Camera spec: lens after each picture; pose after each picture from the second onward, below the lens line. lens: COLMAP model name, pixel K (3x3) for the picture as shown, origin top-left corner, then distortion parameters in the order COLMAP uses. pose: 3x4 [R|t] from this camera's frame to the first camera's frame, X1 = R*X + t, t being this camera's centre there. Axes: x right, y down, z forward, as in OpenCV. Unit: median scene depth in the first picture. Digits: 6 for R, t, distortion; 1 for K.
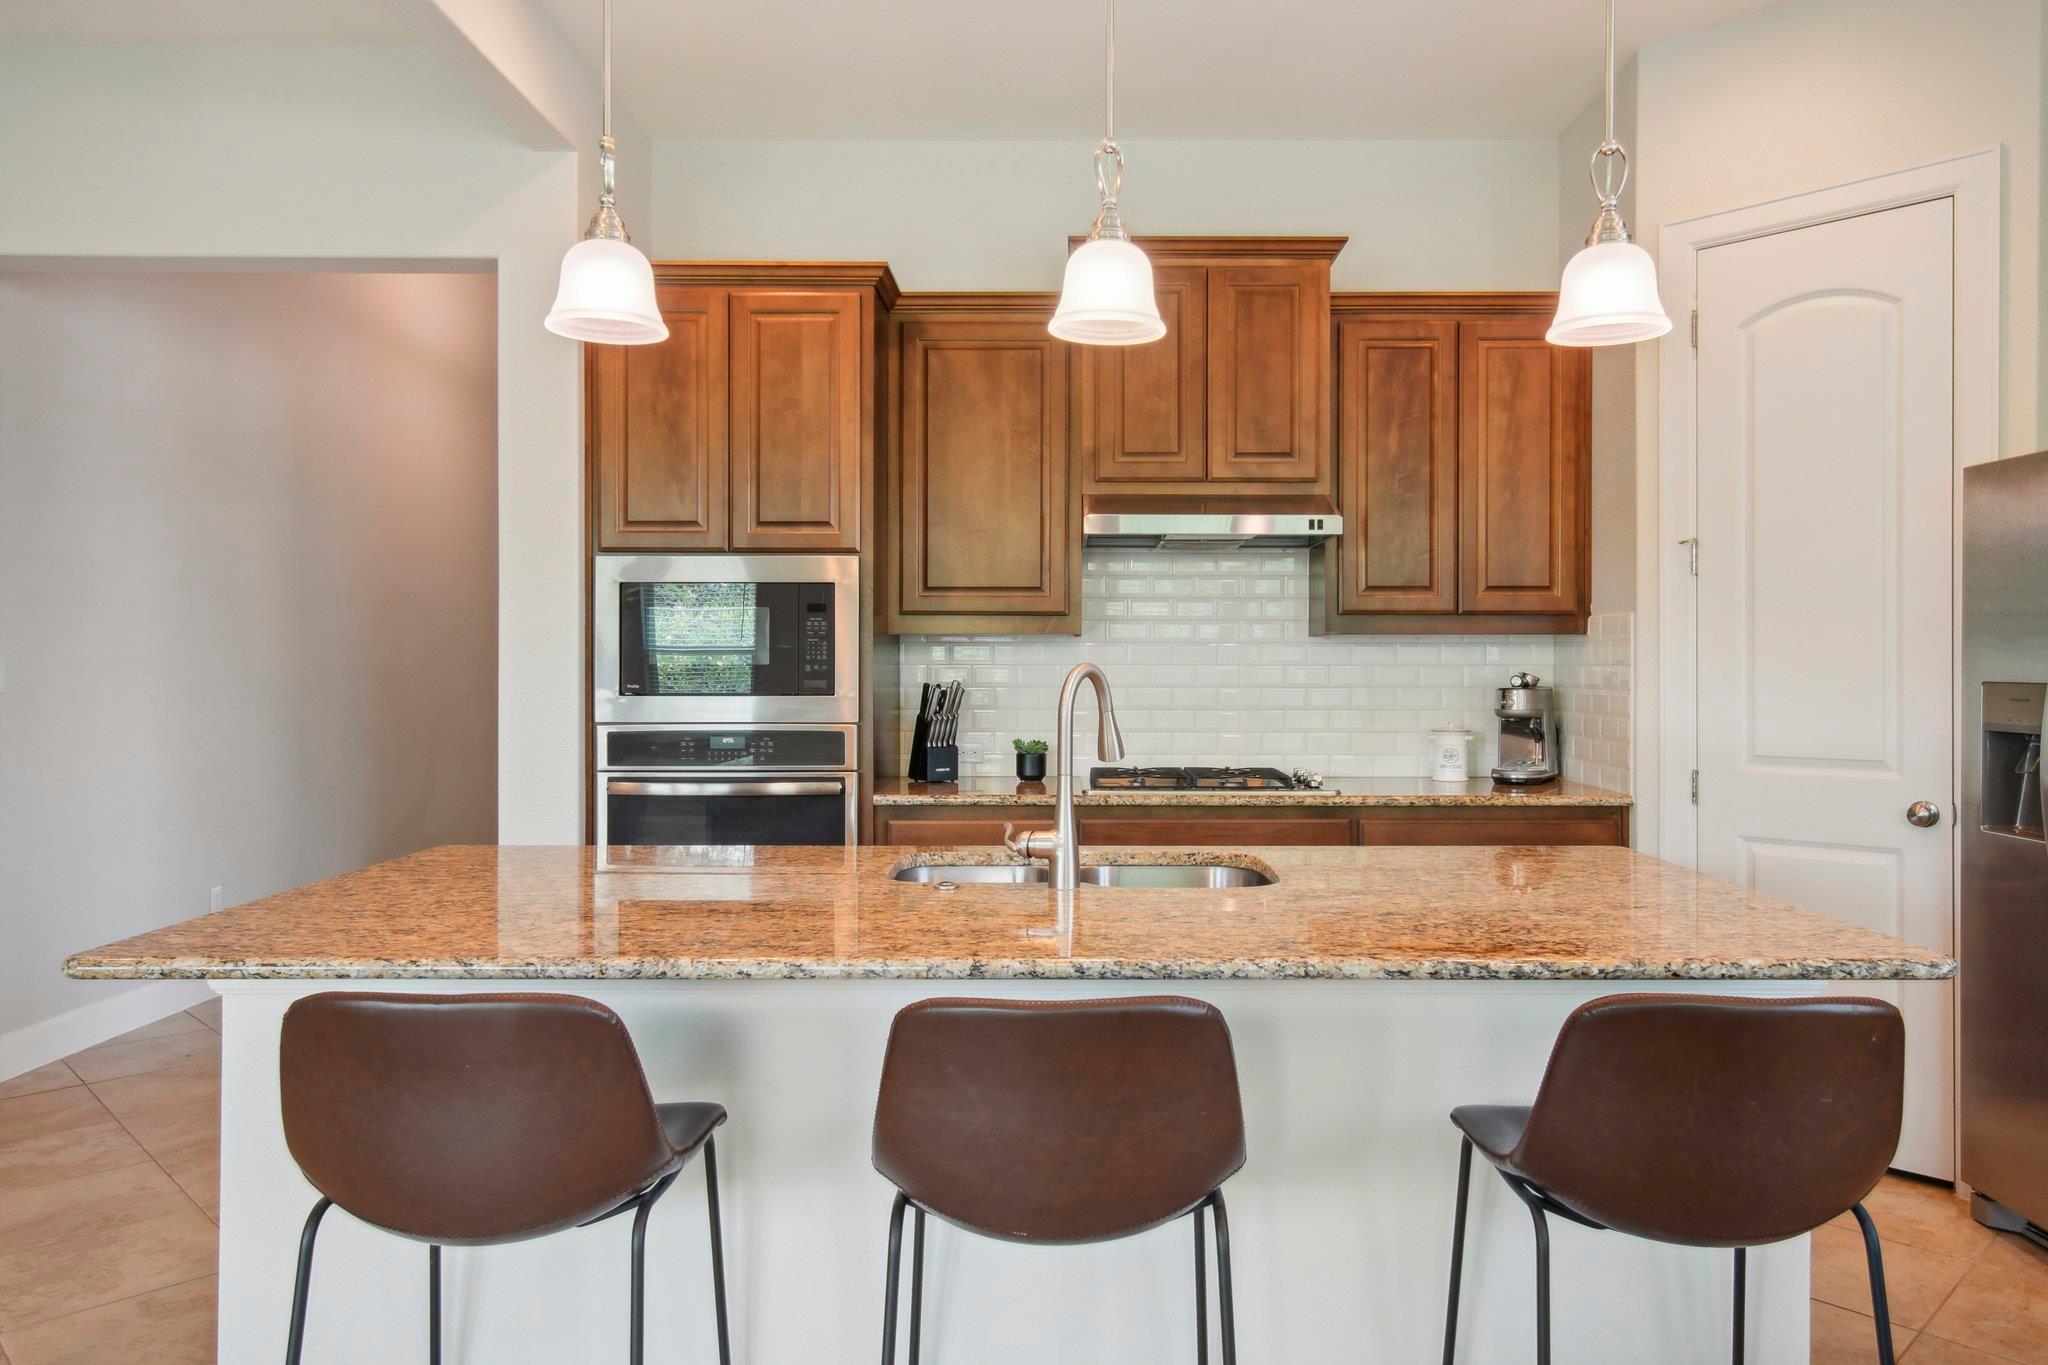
lens RADIAL K [[1382.0, 0, 1056.1], [0, 1382.0, 677.4], [0, 0, 1]] dist [-0.002106, 0.000684]
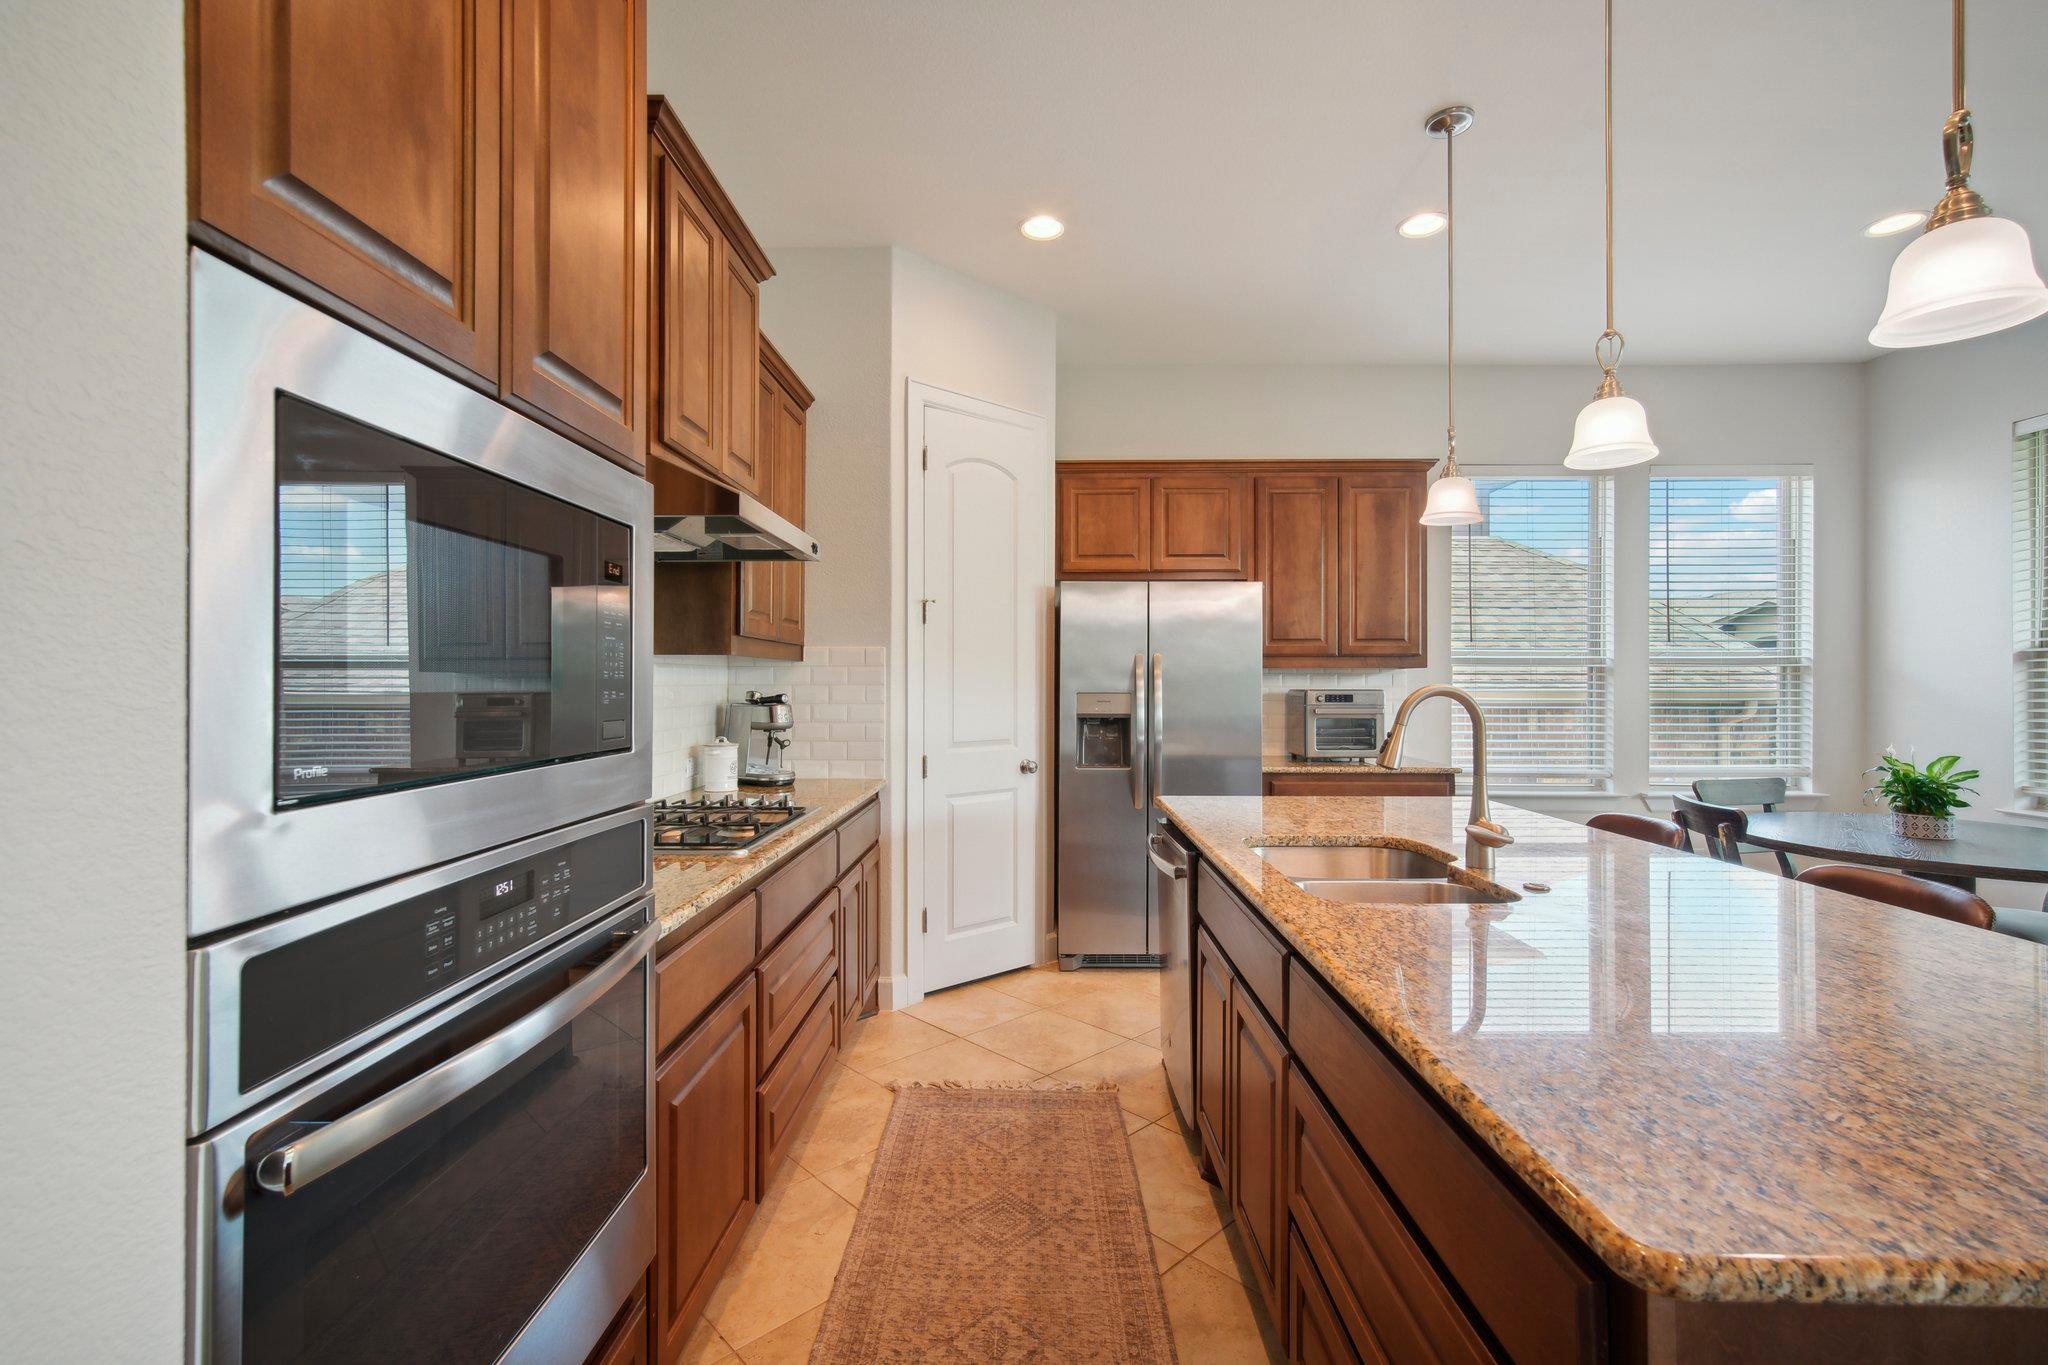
lens RADIAL K [[907.4, 0, 1026.2], [0, 907.4, 678.9], [0, 0, 1]] dist [-0.000234, 0.000479]
pose [[0.012399, 0.002049, 0.999921, -0.462563], [0.007594, 0.999969, -0.002144, -0.010955], [-0.999894, 0.007620, 0.012383, 0.807118]]
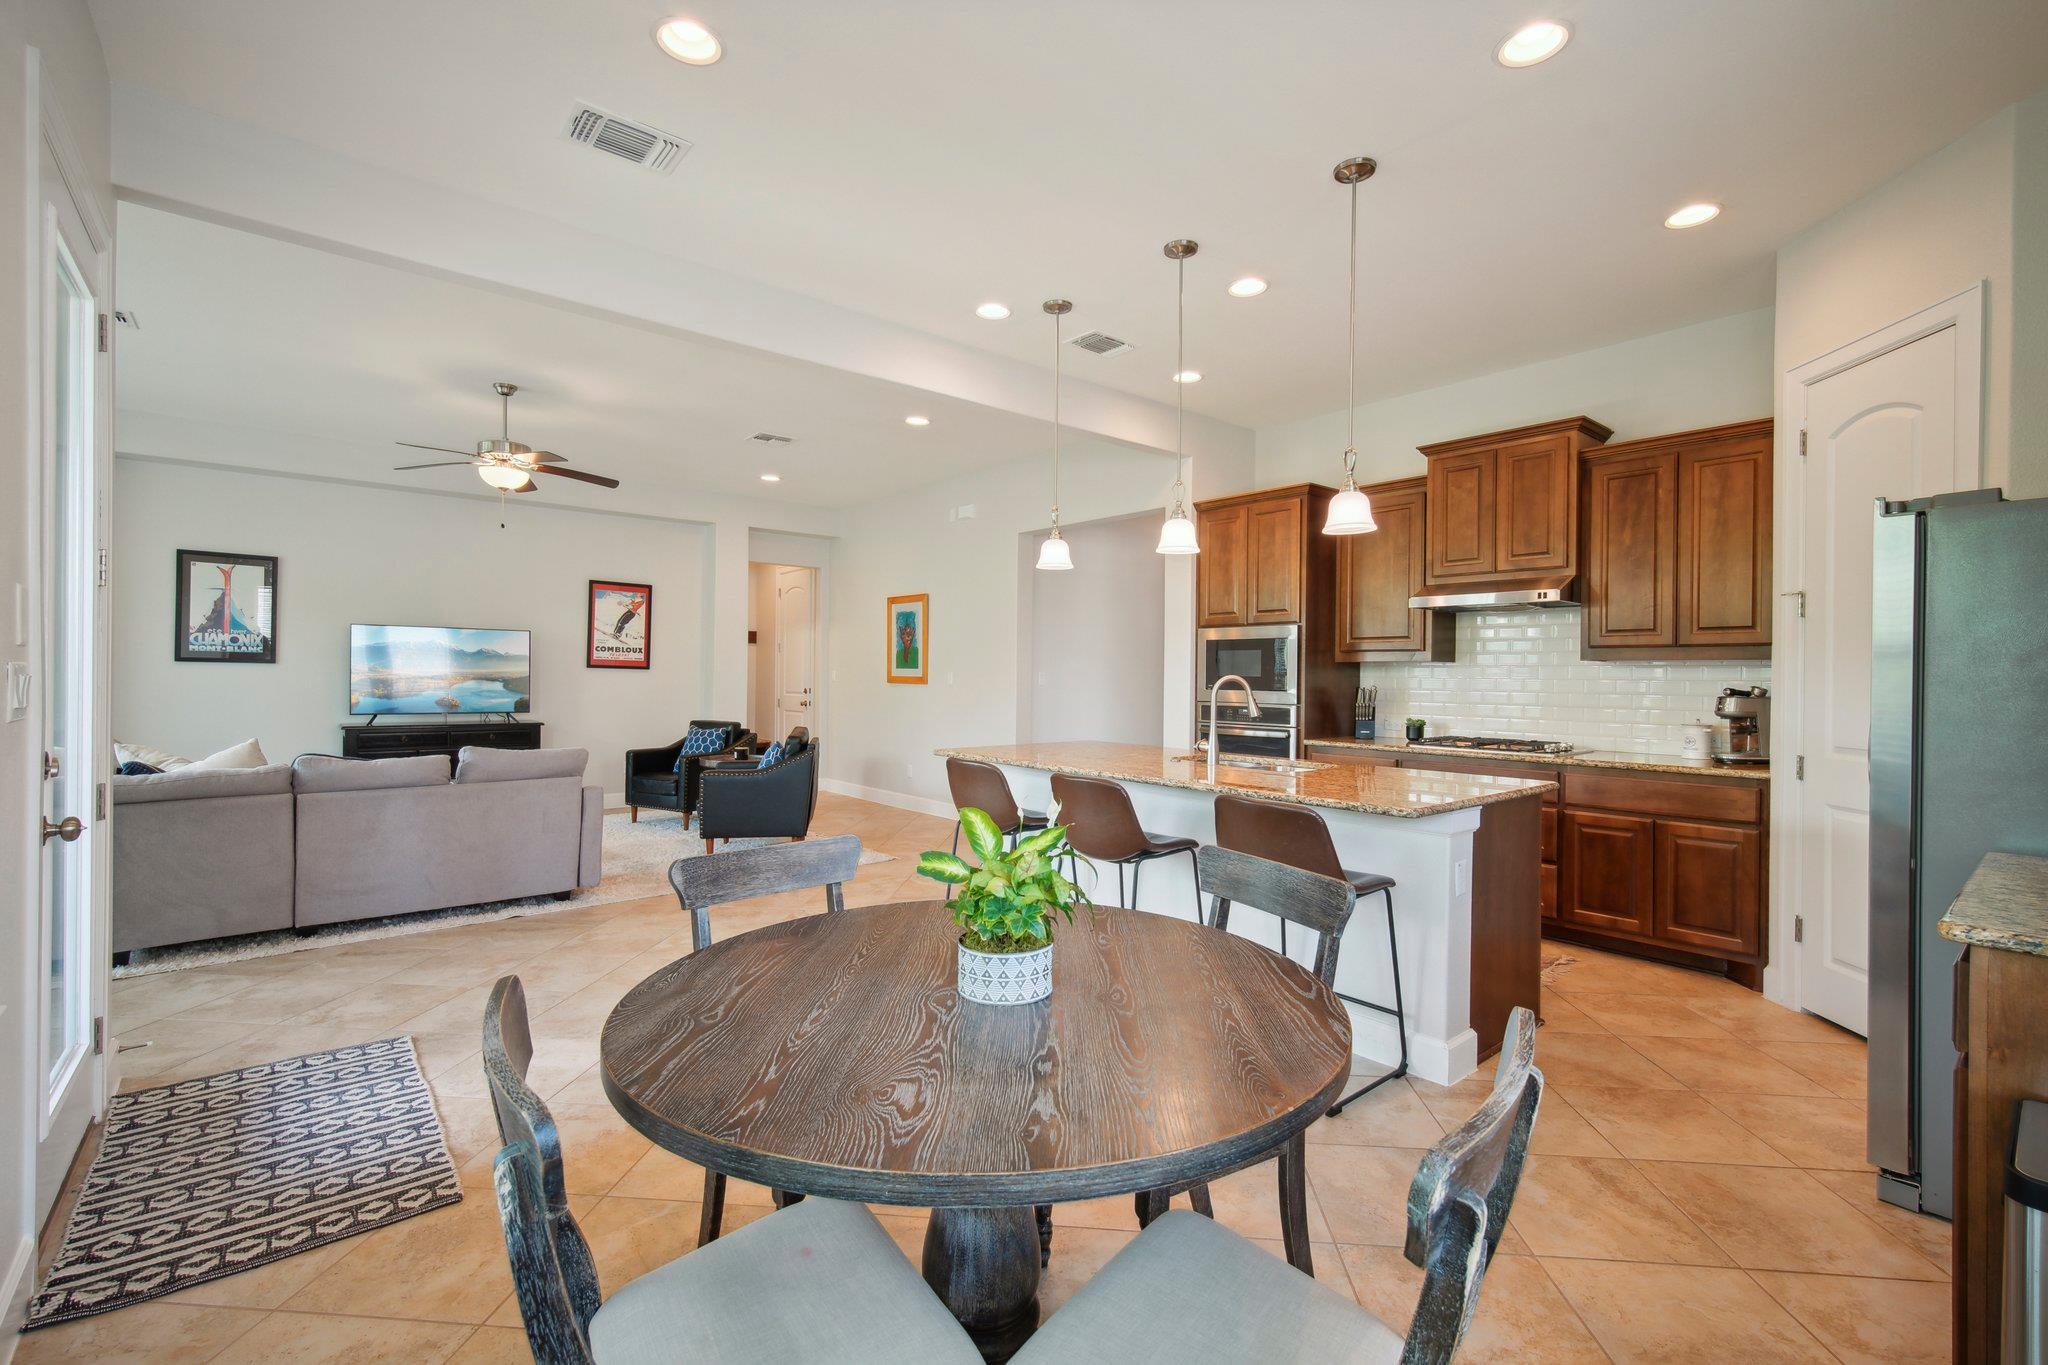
lens RADIAL K [[915.7, 0, 1026.3], [0, 915.7, 676.7], [0, 0, 1]] dist [0.016279, 0.000599]
pose [[0.645596, 0.006815, -0.763649, 0.616765], [-0.015657, 0.999868, -0.004313, 0.002885], [0.763519, 0.014741, 0.645618, -0.196288]]
